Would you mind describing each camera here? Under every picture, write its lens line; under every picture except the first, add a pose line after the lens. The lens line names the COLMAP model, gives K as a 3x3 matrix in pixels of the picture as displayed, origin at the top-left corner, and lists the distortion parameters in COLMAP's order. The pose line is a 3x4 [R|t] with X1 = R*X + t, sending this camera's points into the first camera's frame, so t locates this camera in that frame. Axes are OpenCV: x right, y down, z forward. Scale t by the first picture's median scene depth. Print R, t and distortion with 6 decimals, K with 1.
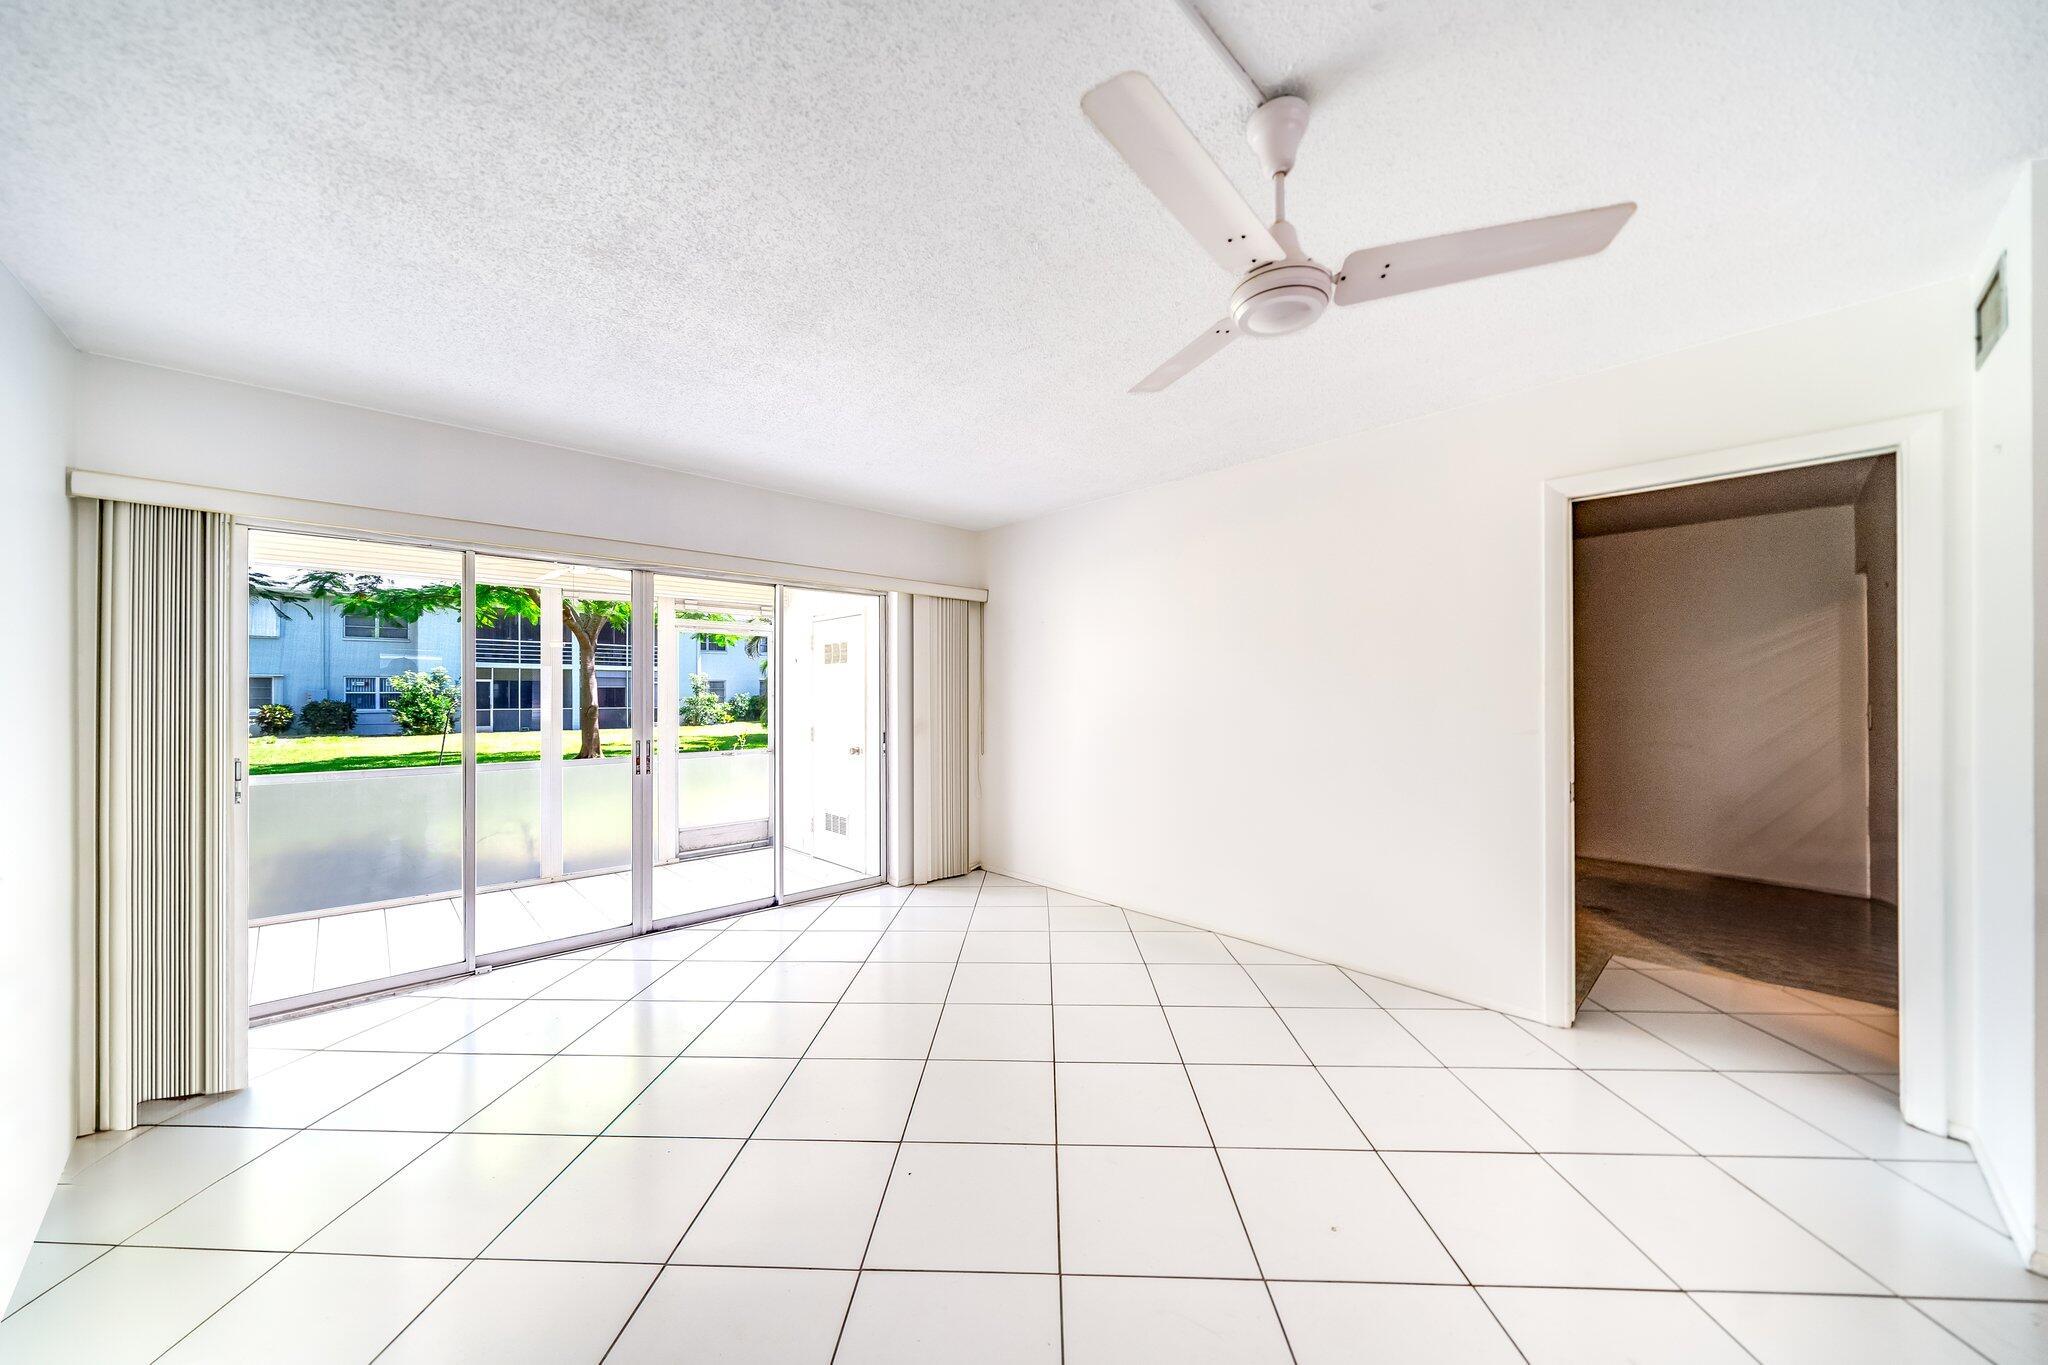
lens RADIAL K [[690.8, 0, 1015.6], [0, 690.8, 693.3], [0, 0, 1]] dist [0.003594, -0.000453]
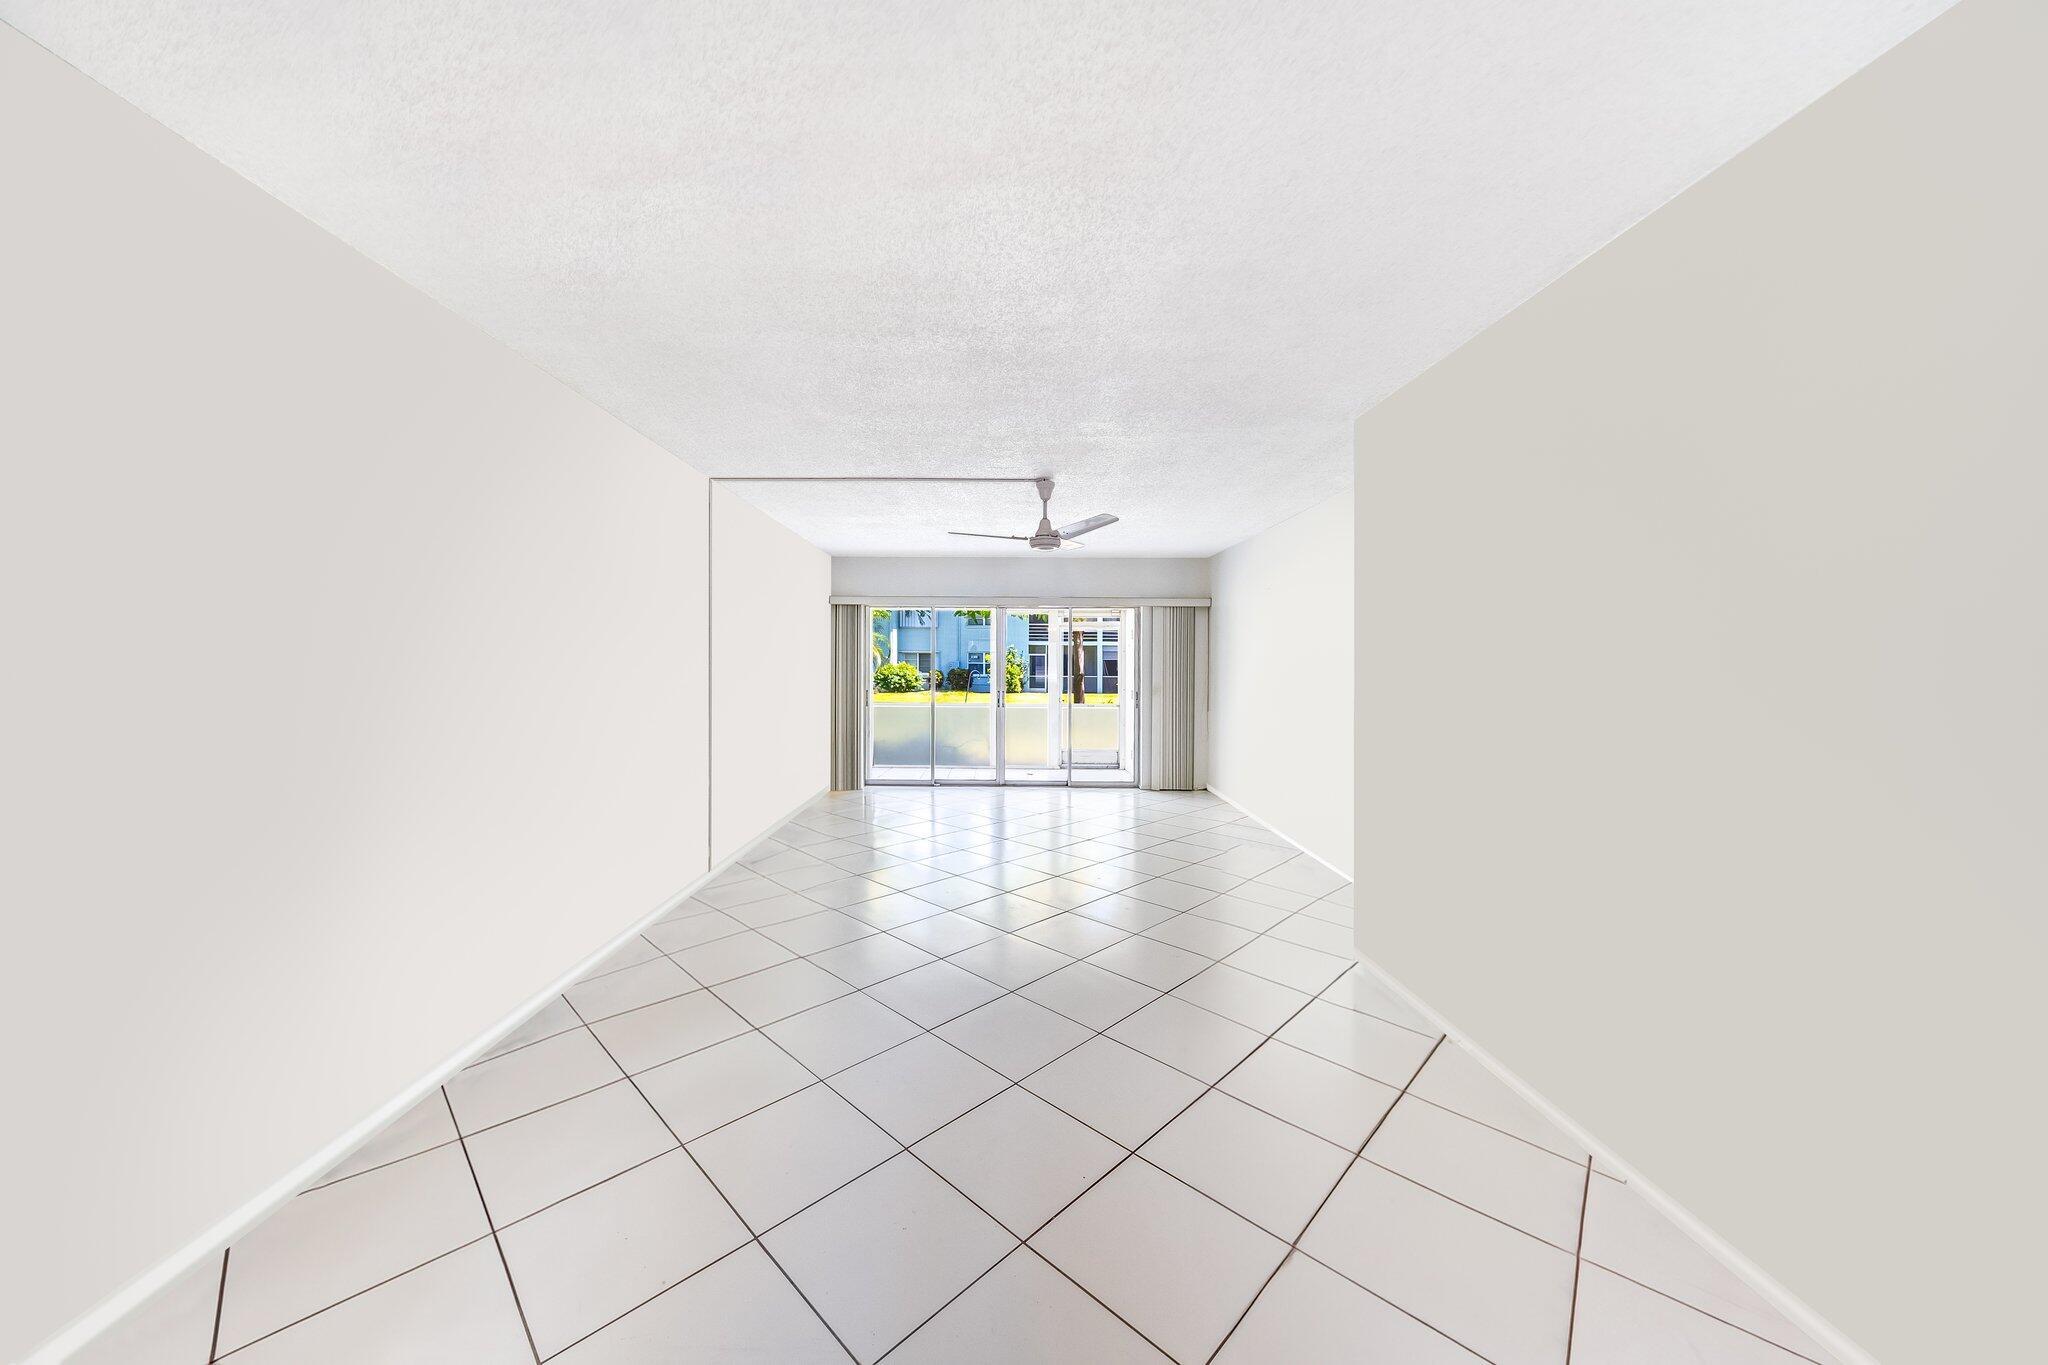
lens RADIAL K [[690.8, 0, 1010.7], [0, 690.8, 658.5], [0, 0, 1]] dist [0.003594, -0.000453]
pose [[0.744716, 0.002733, -0.667376, 0.199518], [-0.009370, 0.999936, -0.006362, -0.003248], [0.667316, 0.010991, 0.744694, -0.117886]]
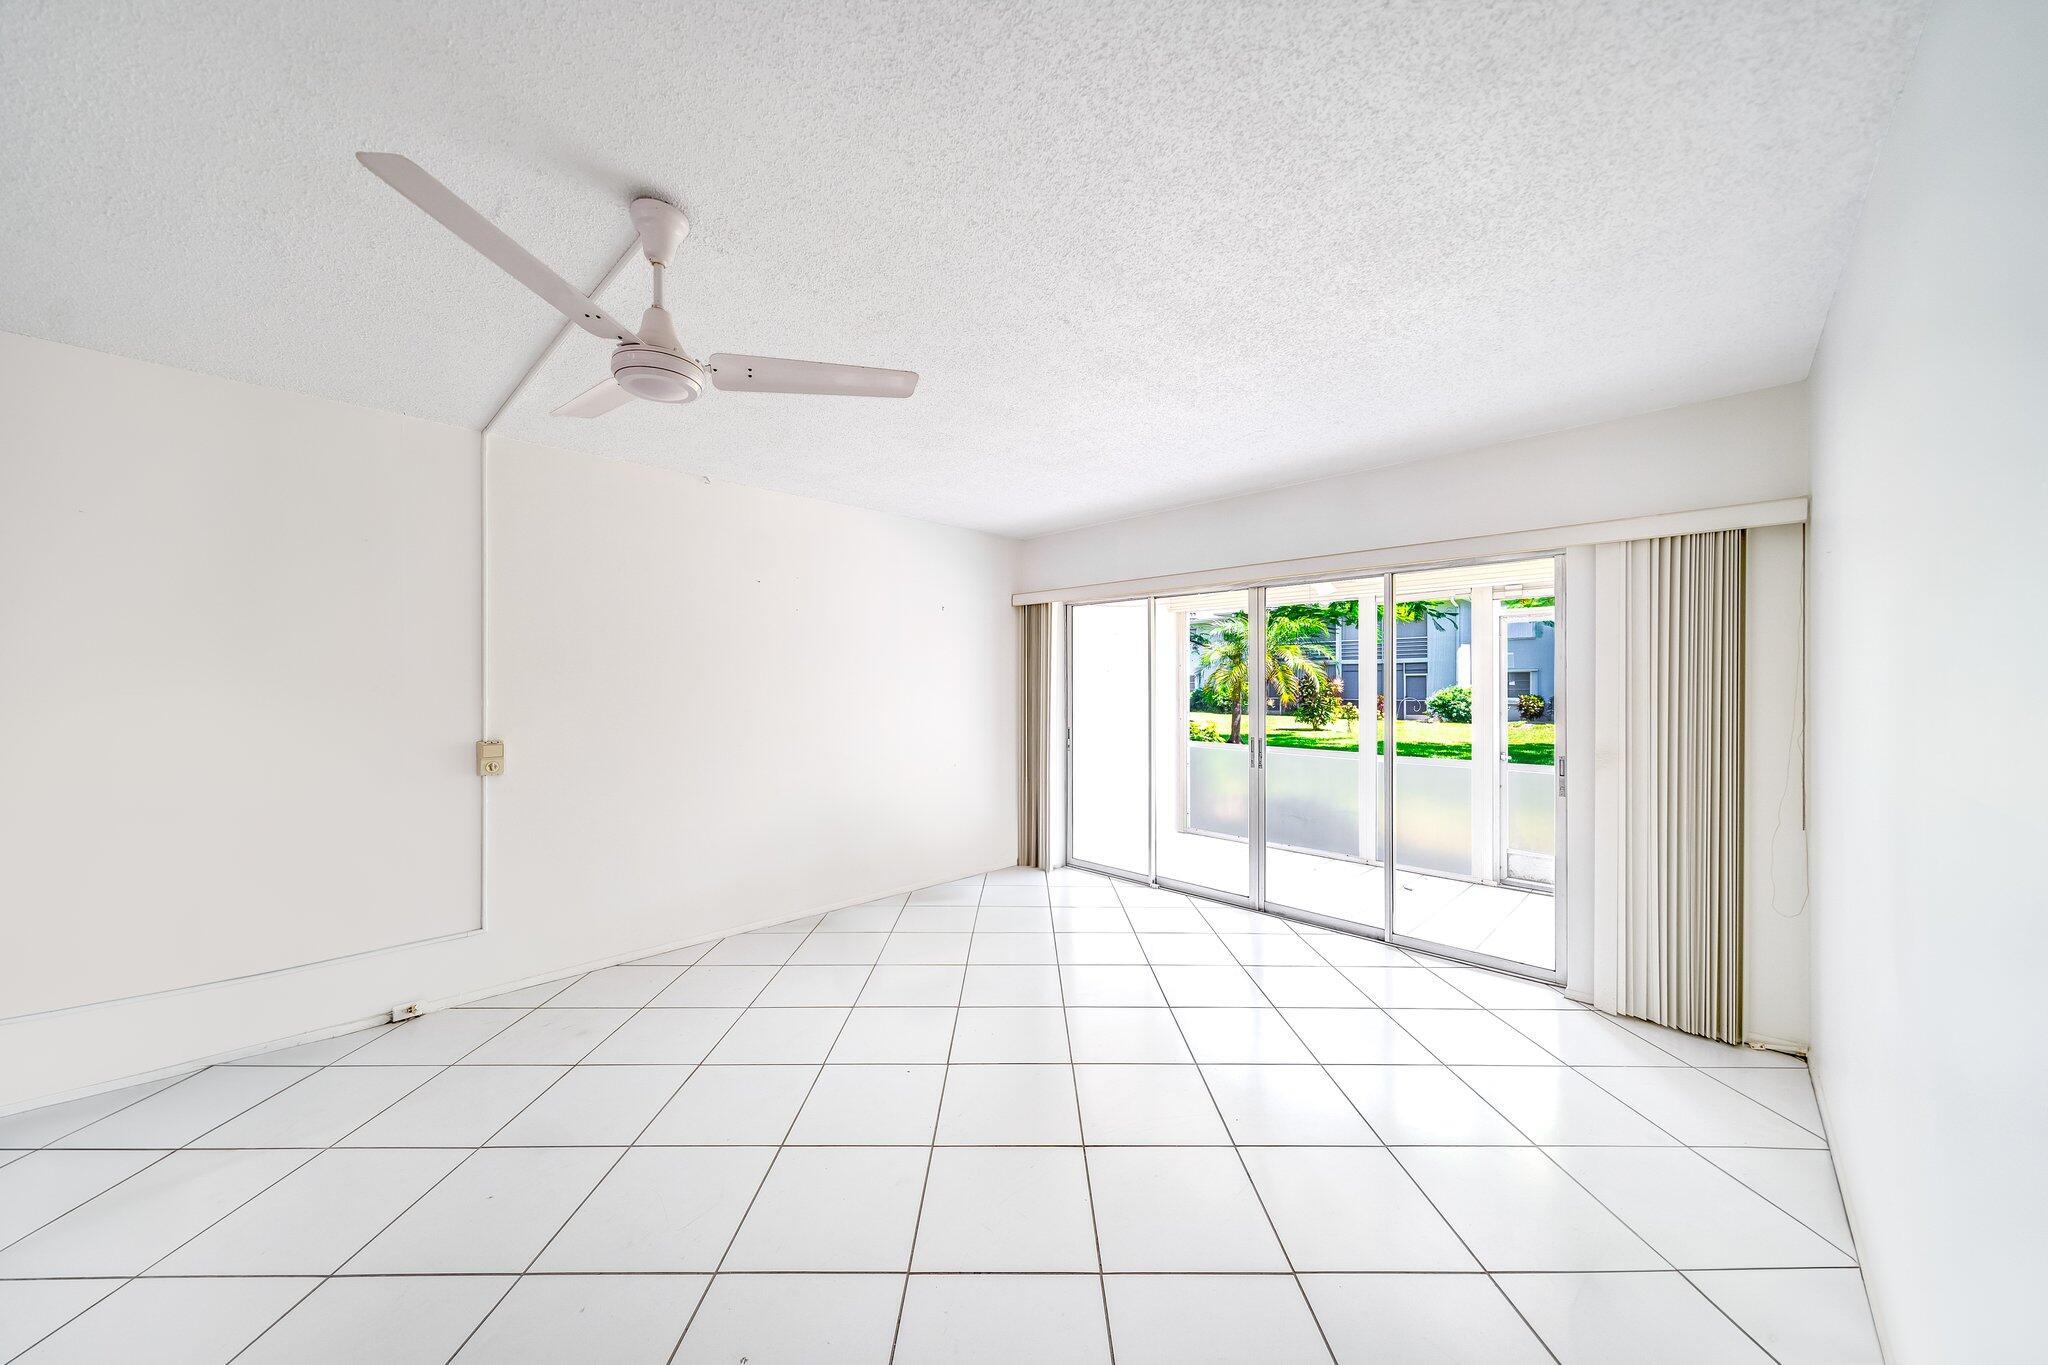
lens RADIAL K [[690.8, 0, 1044.9], [0, 690.8, 690.4], [0, 0, 1]] dist [0.003594, -0.000453]
pose [[0.069315, 0.013000, -0.997510, 0.132736], [-0.004542, 0.999909, 0.012716, -0.005192], [0.997584, 0.003649, 0.069368, 0.136980]]
